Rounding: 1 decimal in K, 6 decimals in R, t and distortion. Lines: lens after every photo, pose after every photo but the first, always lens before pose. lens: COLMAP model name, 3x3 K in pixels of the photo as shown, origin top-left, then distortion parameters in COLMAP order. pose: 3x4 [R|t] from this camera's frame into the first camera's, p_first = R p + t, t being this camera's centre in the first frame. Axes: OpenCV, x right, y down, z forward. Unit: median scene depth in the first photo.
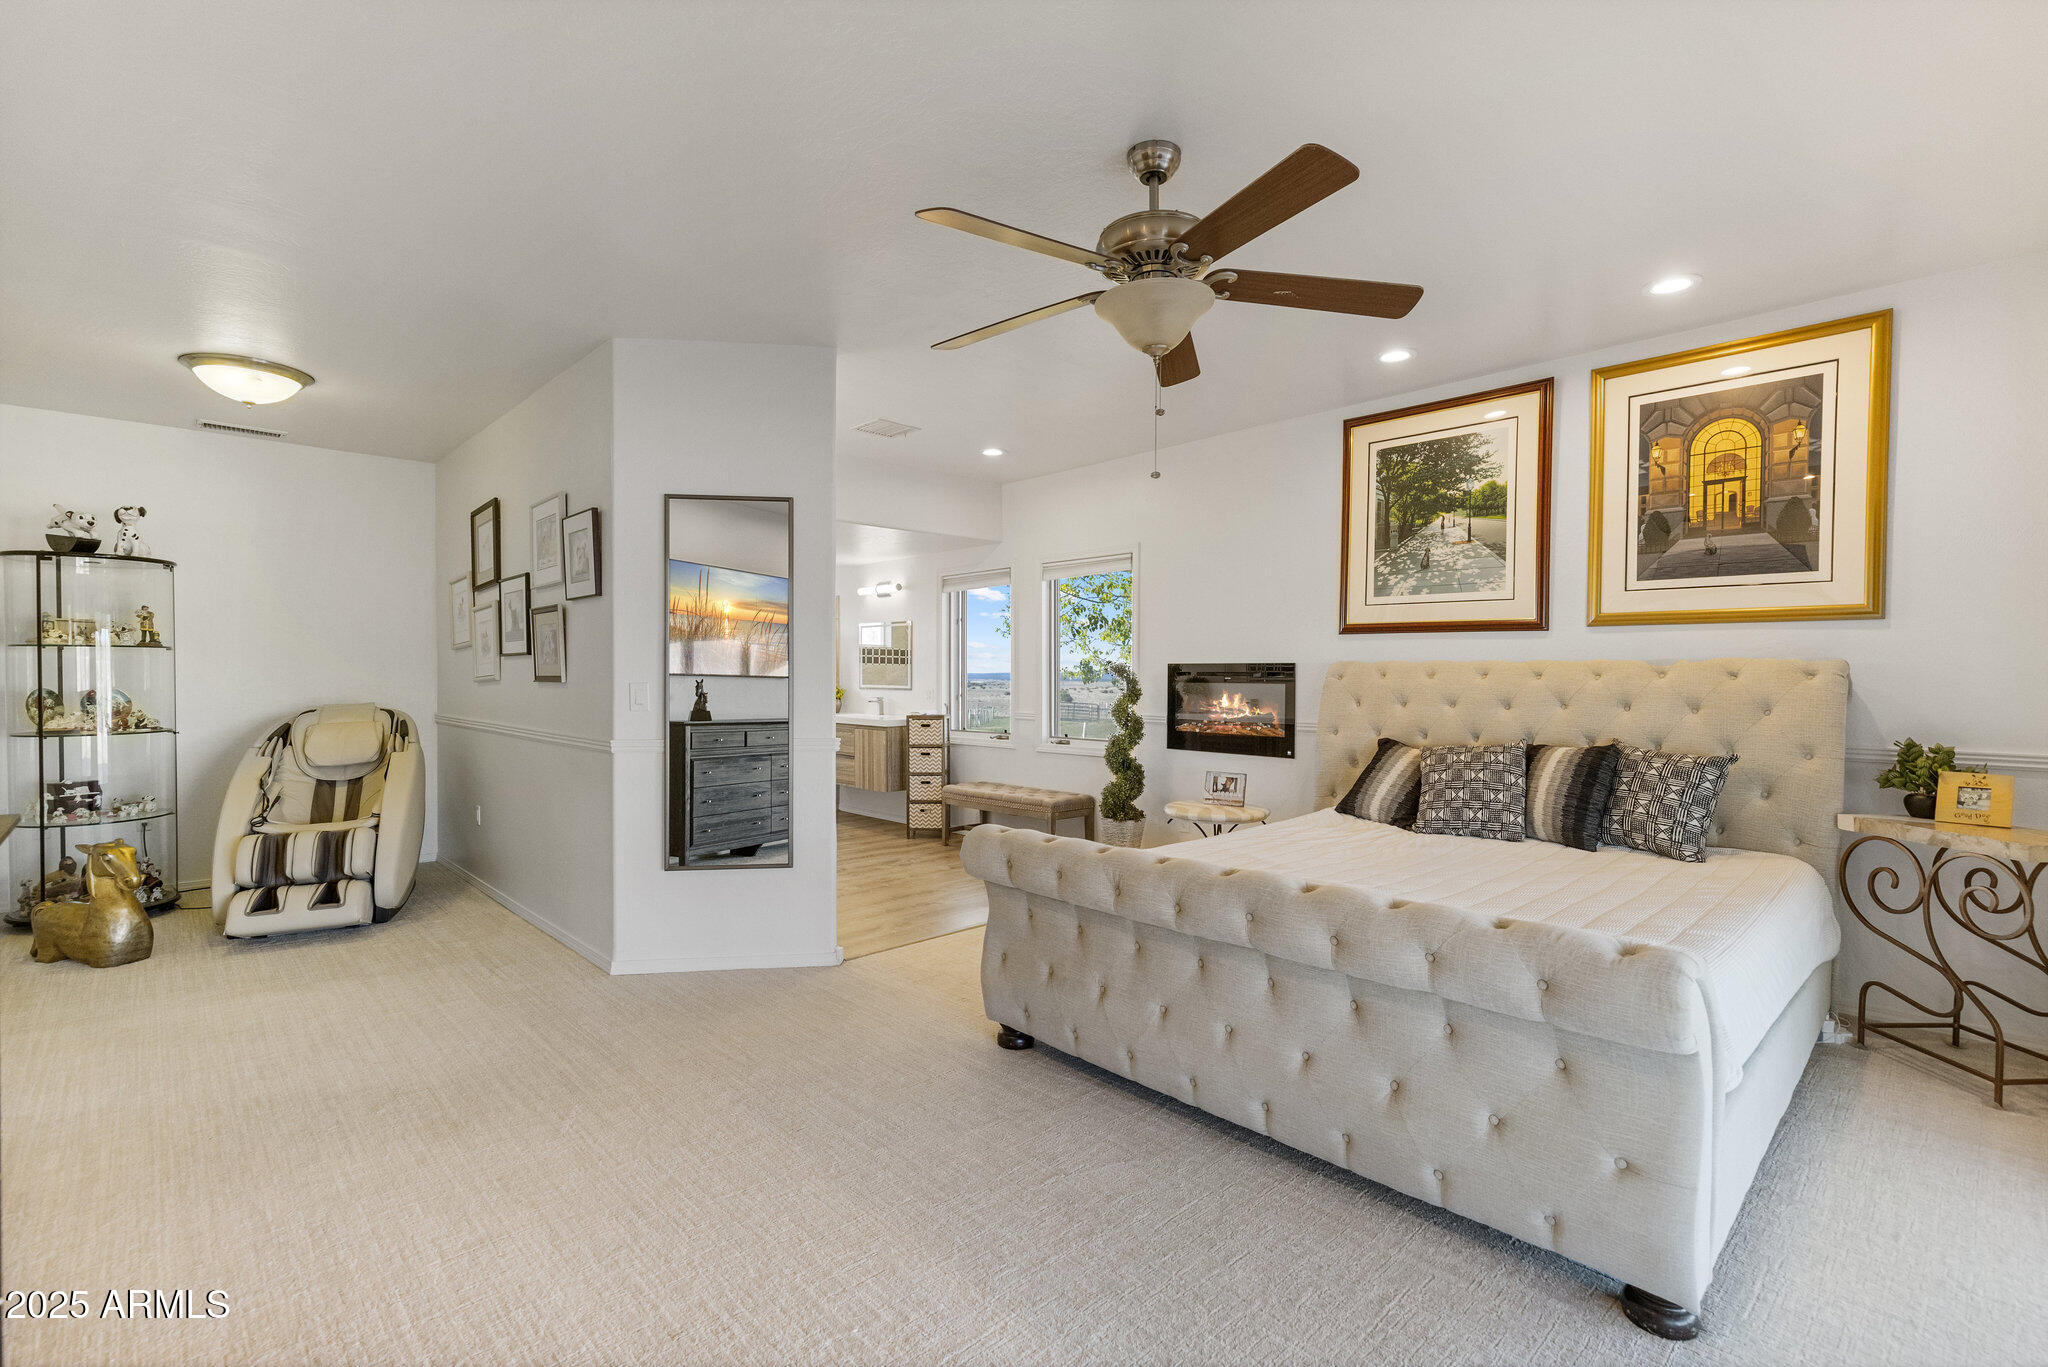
lens RADIAL K [[935.3, 0, 1070.2], [0, 935.3, 679.9], [0, 0, 1]] dist [0.005045, -0.001472]
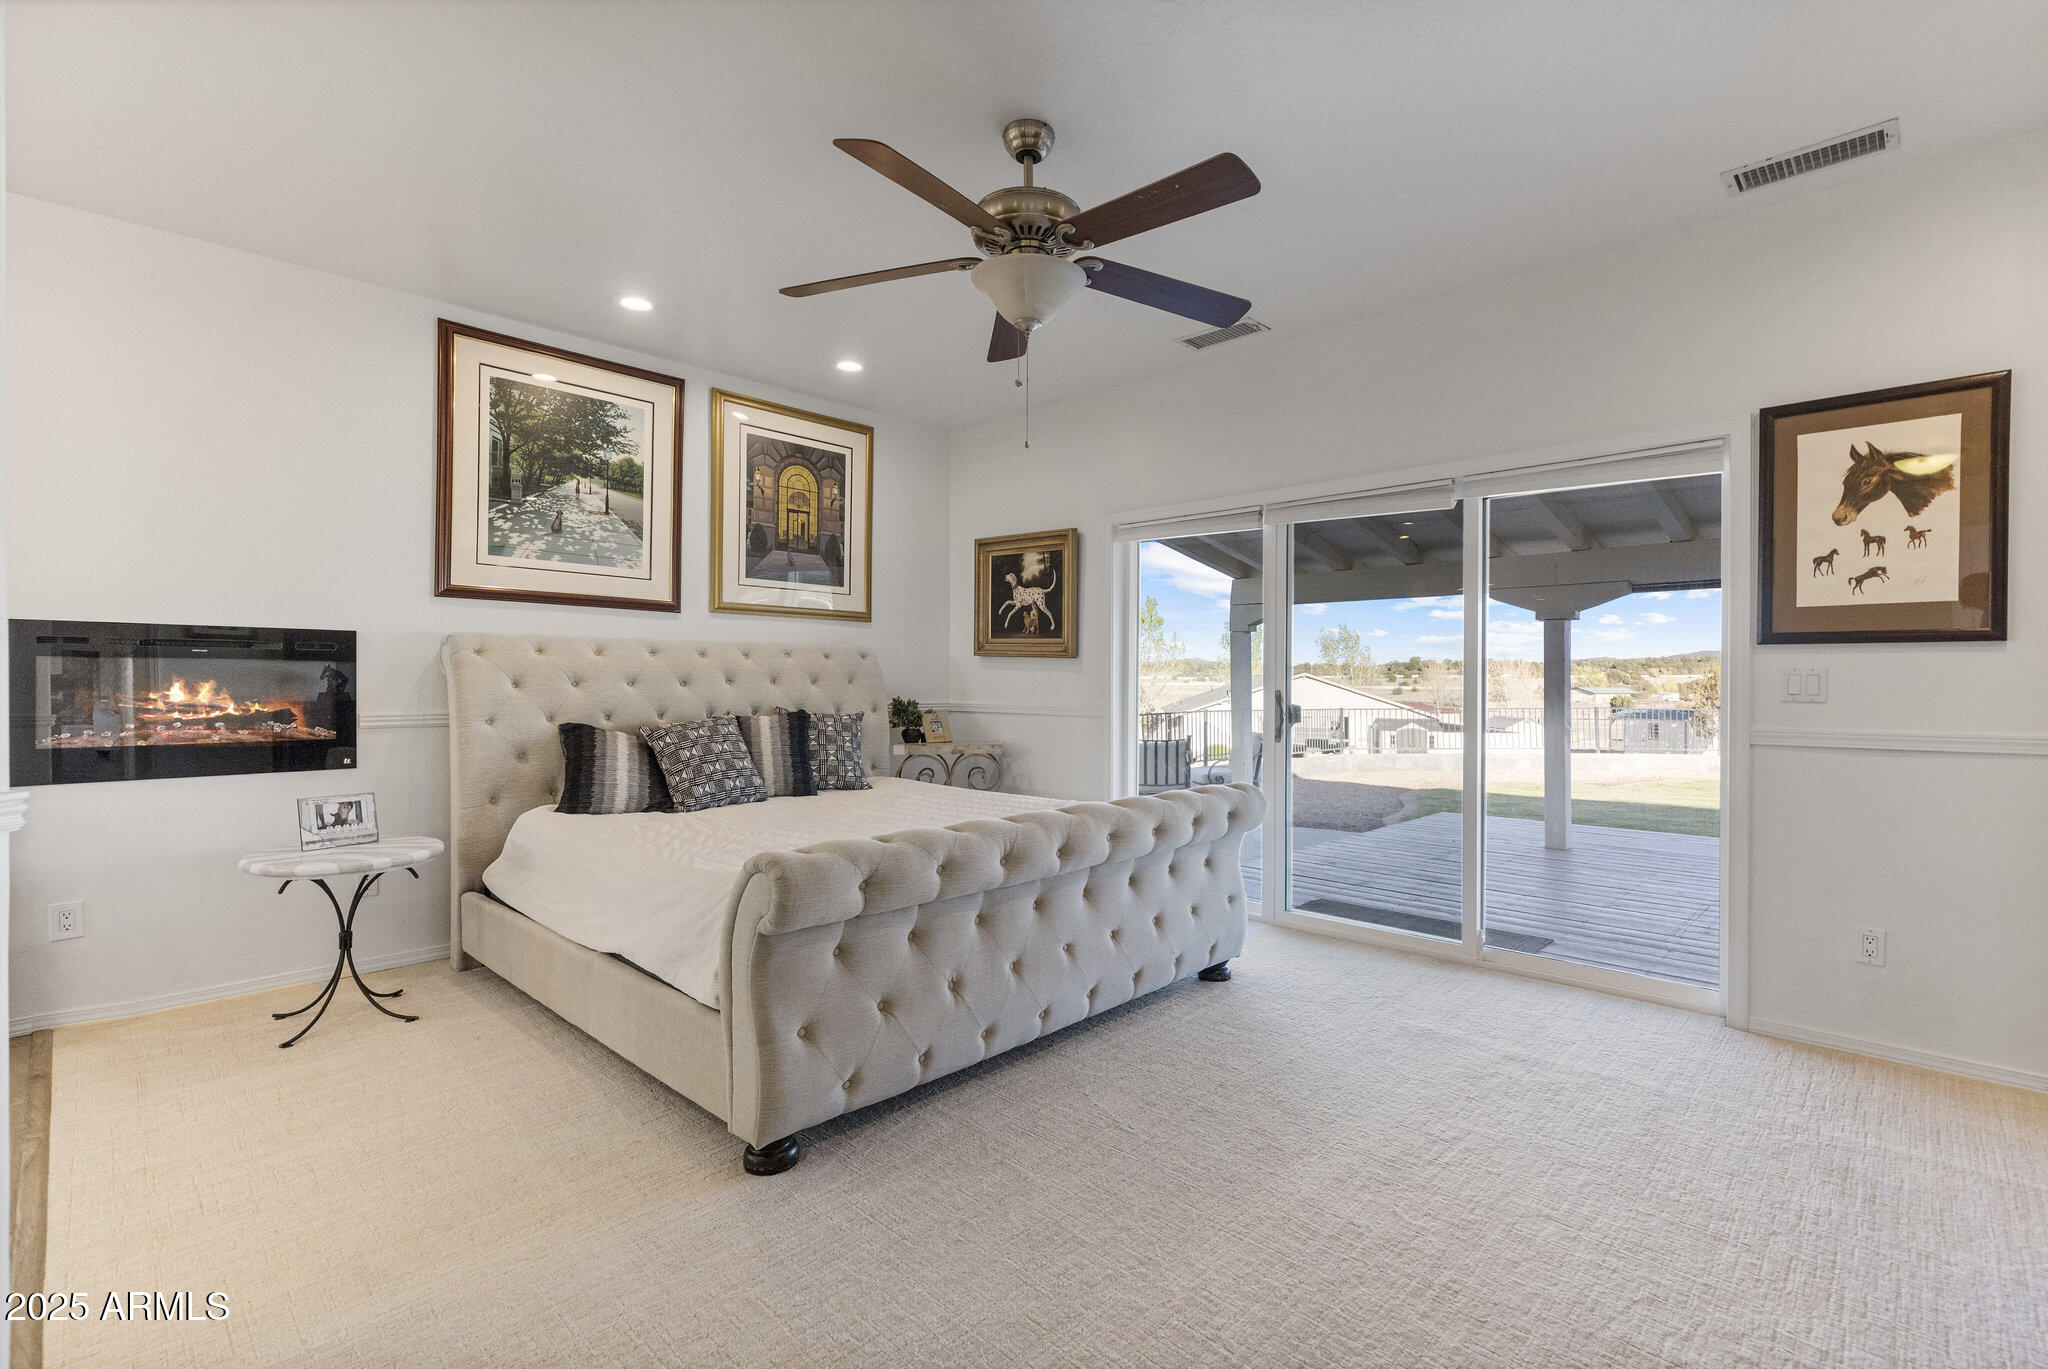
lens RADIAL K [[935.3, 0, 1029.4], [0, 935.3, 678.9], [0, 0, 1]] dist [0.005045, -0.001472]
pose [[-0.031678, -0.002283, 0.999496, -0.561365], [0.004916, 0.999985, 0.002440, 0.021726], [-0.999486, 0.004991, -0.031667, 0.615815]]
